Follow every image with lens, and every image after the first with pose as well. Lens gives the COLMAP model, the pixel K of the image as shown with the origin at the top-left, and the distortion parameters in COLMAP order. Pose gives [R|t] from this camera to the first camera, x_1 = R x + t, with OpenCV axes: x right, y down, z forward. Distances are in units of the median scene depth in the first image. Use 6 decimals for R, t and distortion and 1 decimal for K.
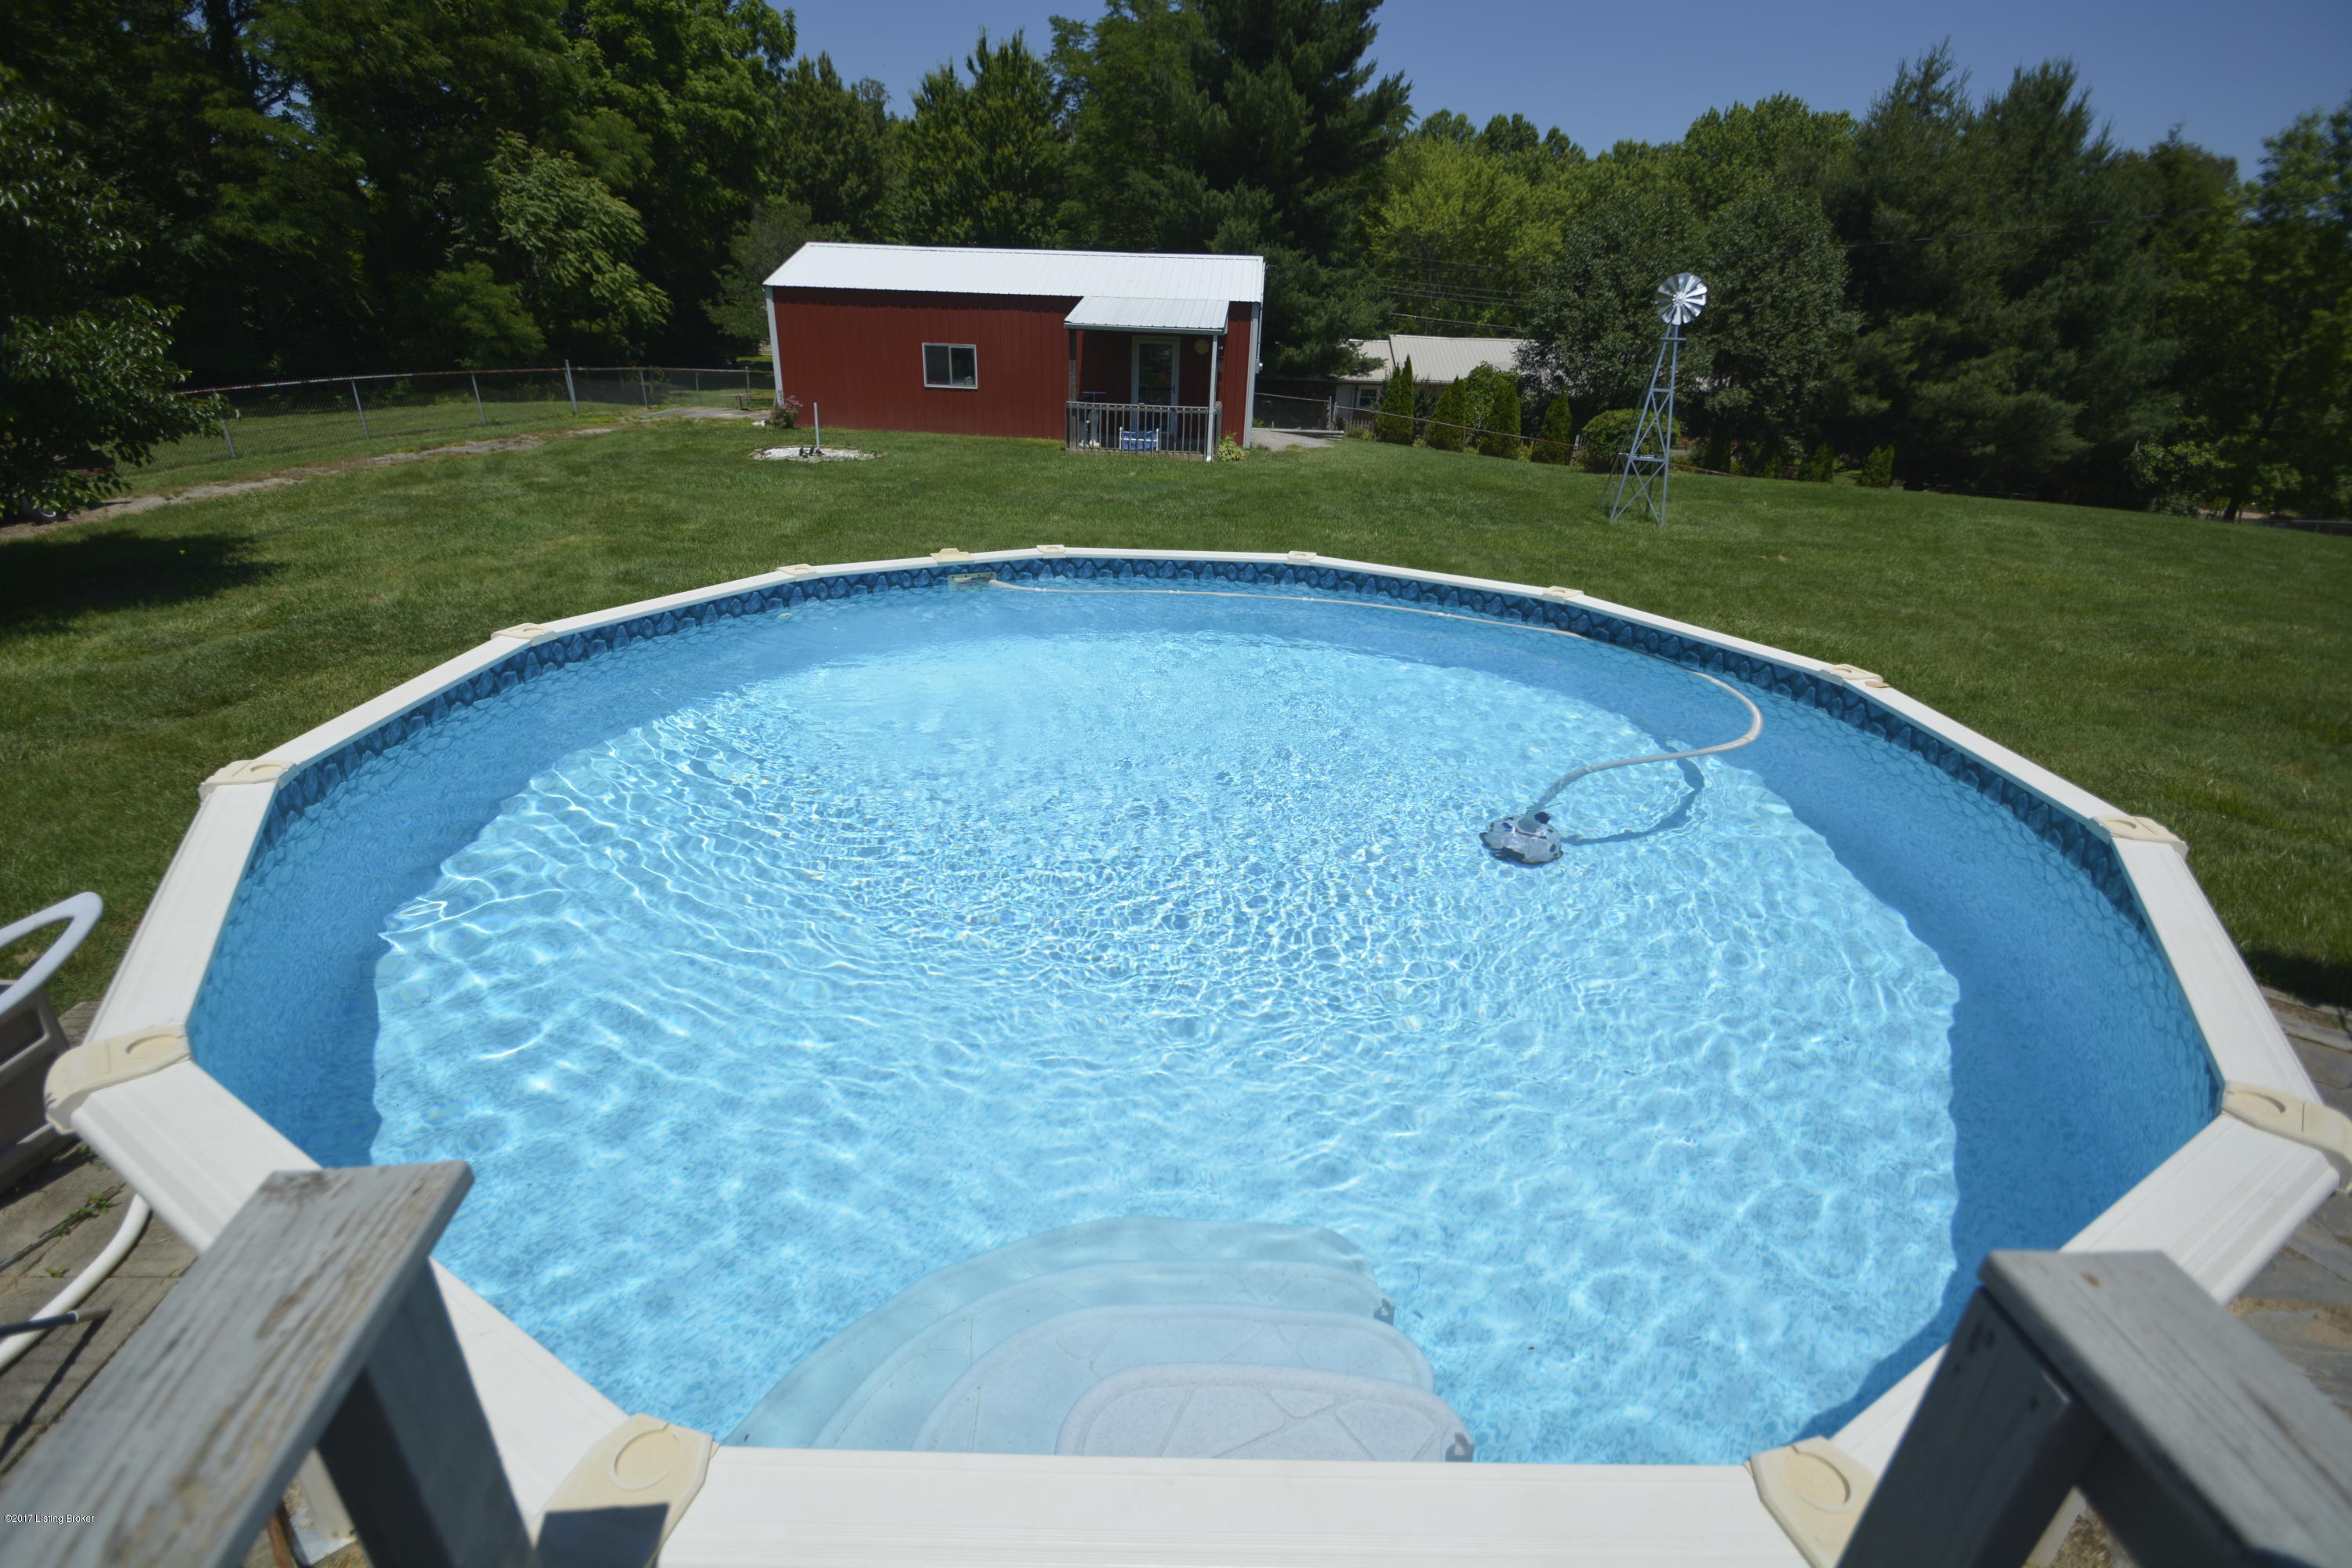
lens RADIAL K [[1087.5, 0, 1135.2], [0, 1087.5, 780.9], [0, 0, 1]] dist [0.002721, -0.008304]
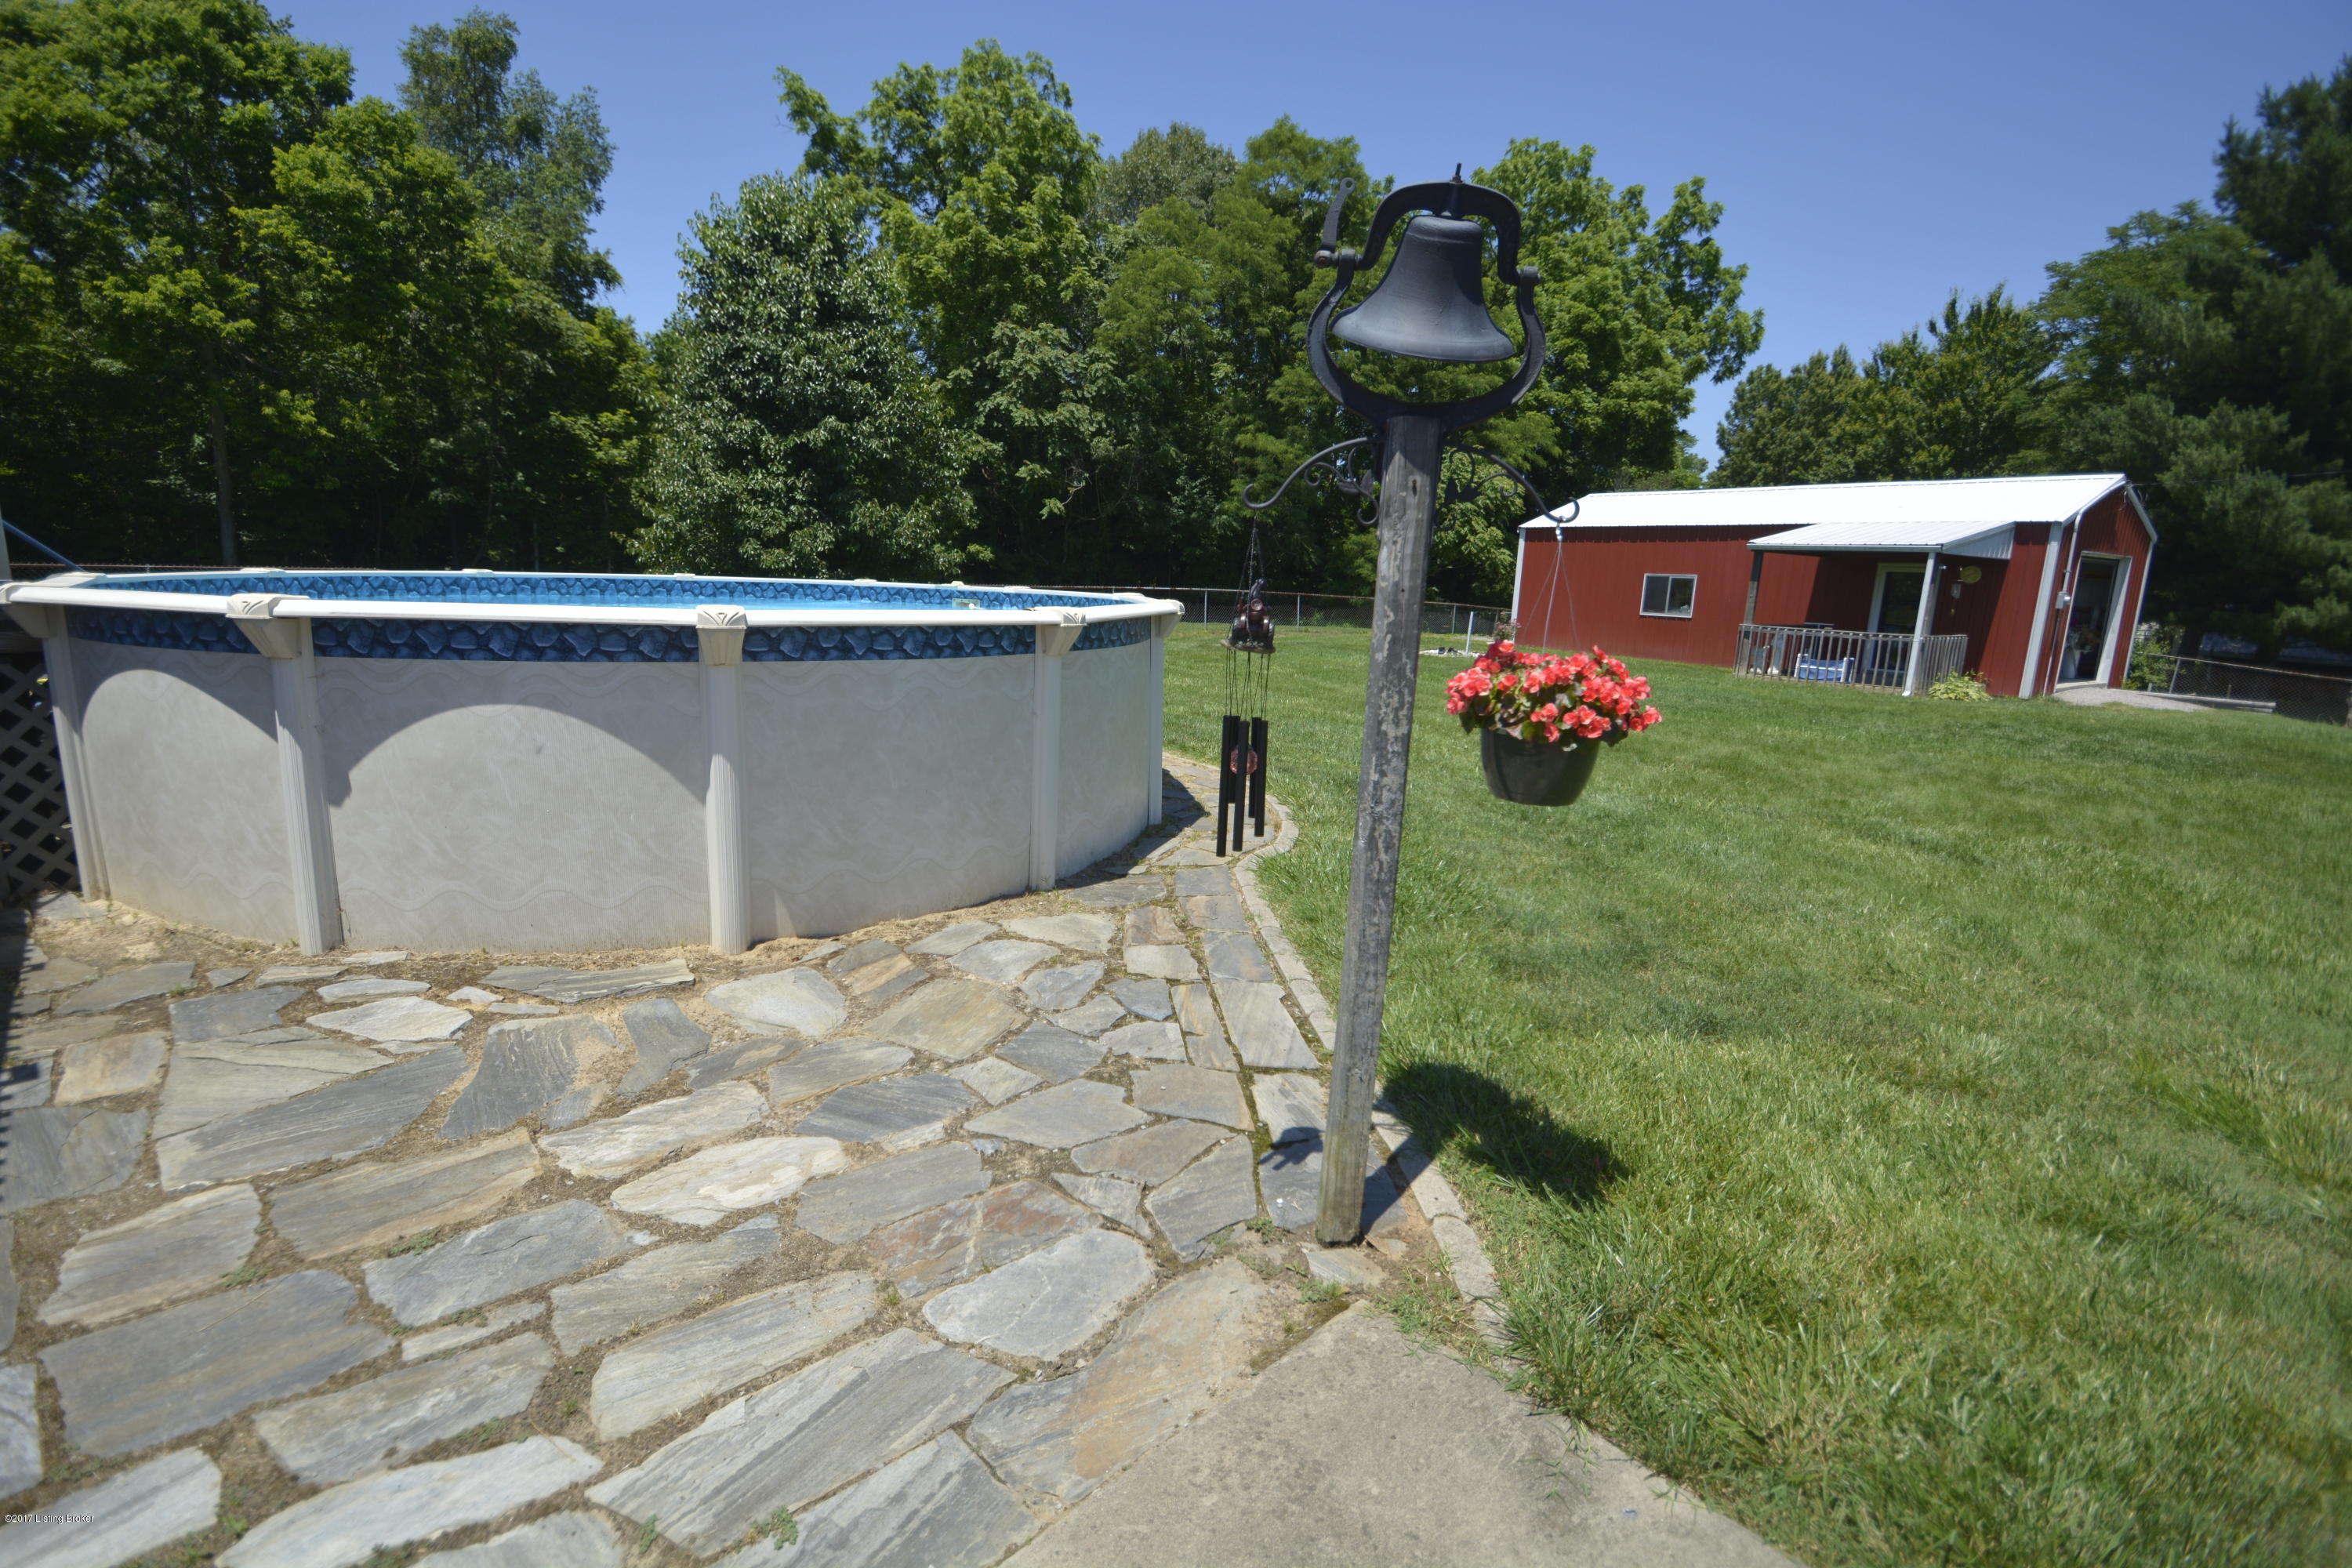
lens RADIAL K [[1087.5, 0, 1135.2], [0, 1087.5, 780.9], [0, 0, 1]] dist [0.002721, -0.008304]
pose [[0.625786, 0.141904, -0.766978, 0.230545], [-0.327853, 0.940084, -0.093568, 0.025657], [0.707745, 0.310010, 0.634815, 0.048915]]
